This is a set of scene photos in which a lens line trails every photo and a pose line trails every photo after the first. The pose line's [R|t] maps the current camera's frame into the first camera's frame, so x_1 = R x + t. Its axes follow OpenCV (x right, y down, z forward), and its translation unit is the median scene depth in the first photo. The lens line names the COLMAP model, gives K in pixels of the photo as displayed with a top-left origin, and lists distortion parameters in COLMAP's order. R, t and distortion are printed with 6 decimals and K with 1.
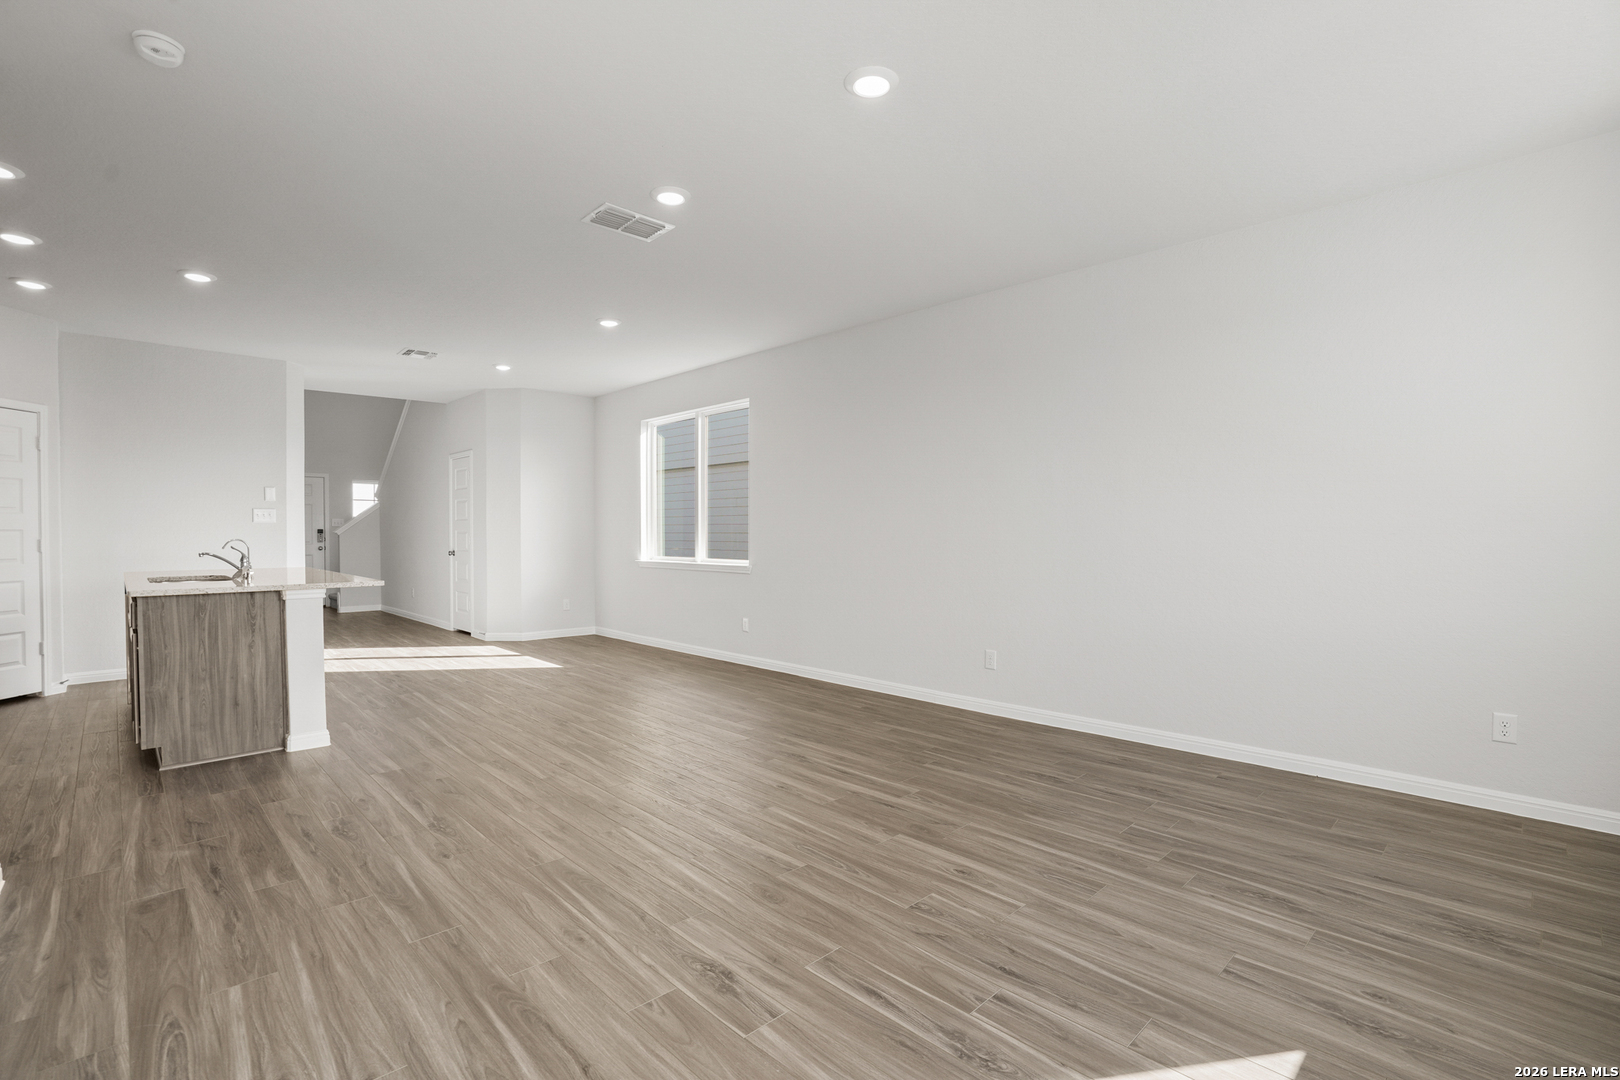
lens RADIAL K [[742.9, 0, 788.5], [0, 742.9, 541.9], [0, 0, 1]] dist [-0.042564, 0.000165]
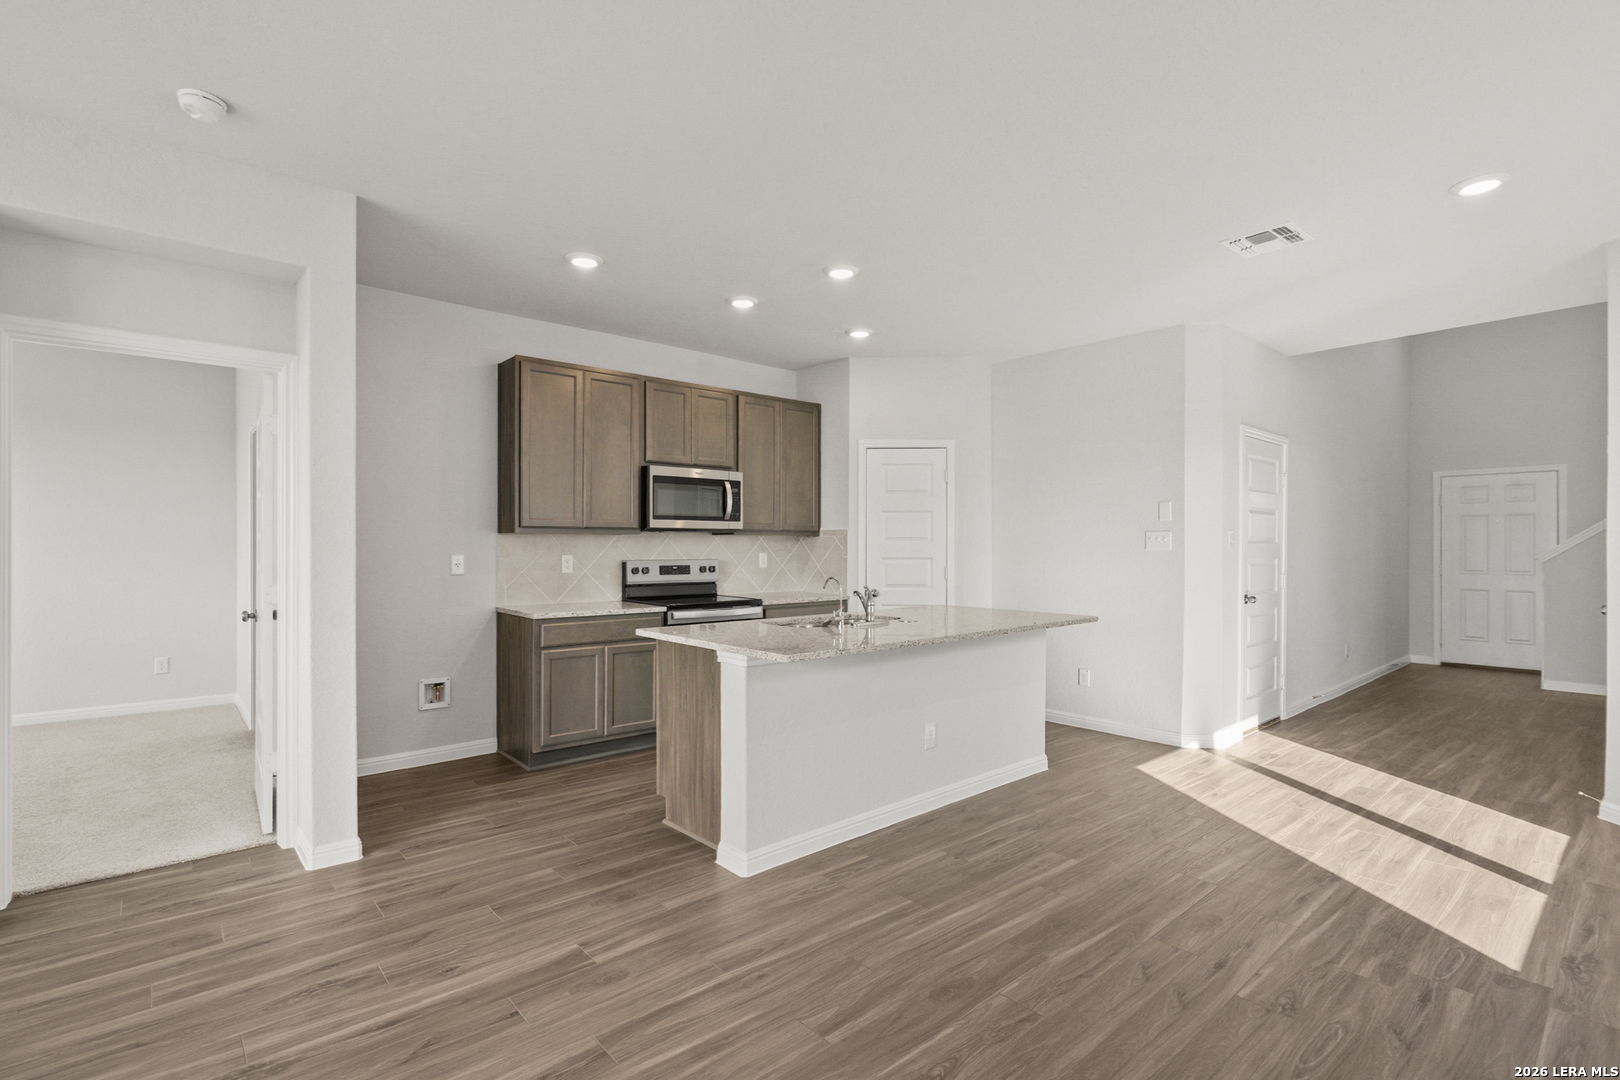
lens RADIAL K [[749.4, 0, 815.6], [0, 749.4, 548.9], [0, 0, 1]] dist [-0.003765, -0.000070]
pose [[-0.028503, 0.004582, -0.999583, 0.060065], [-0.012238, 0.999913, 0.004933, -0.028393], [0.999519, 0.012373, -0.028444, 0.696604]]
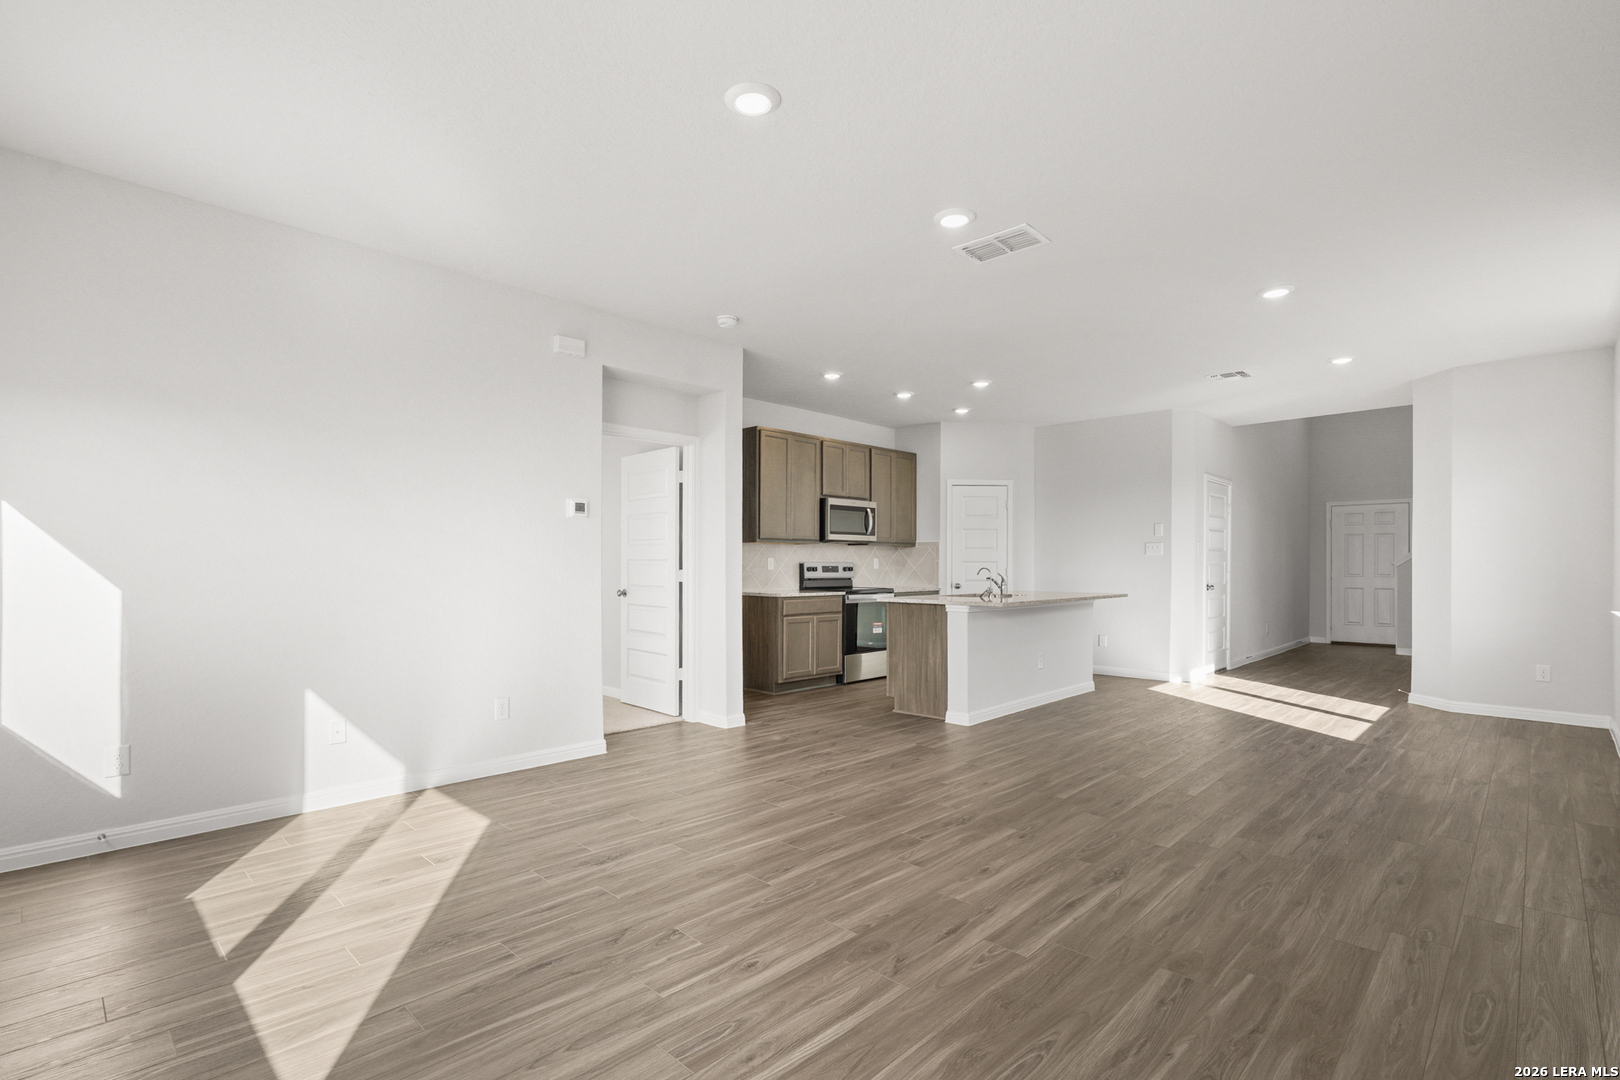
lens RADIAL K [[744.2, 0, 815.7], [0, 744.2, 568.9], [0, 0, 1]] dist [-0.001302, 0.000027]
pose [[0.054146, 0.006200, -0.998514, 0.444191], [-0.012333, 0.999909, 0.005540, -0.004907], [0.998457, 0.012015, 0.054217, 0.416352]]
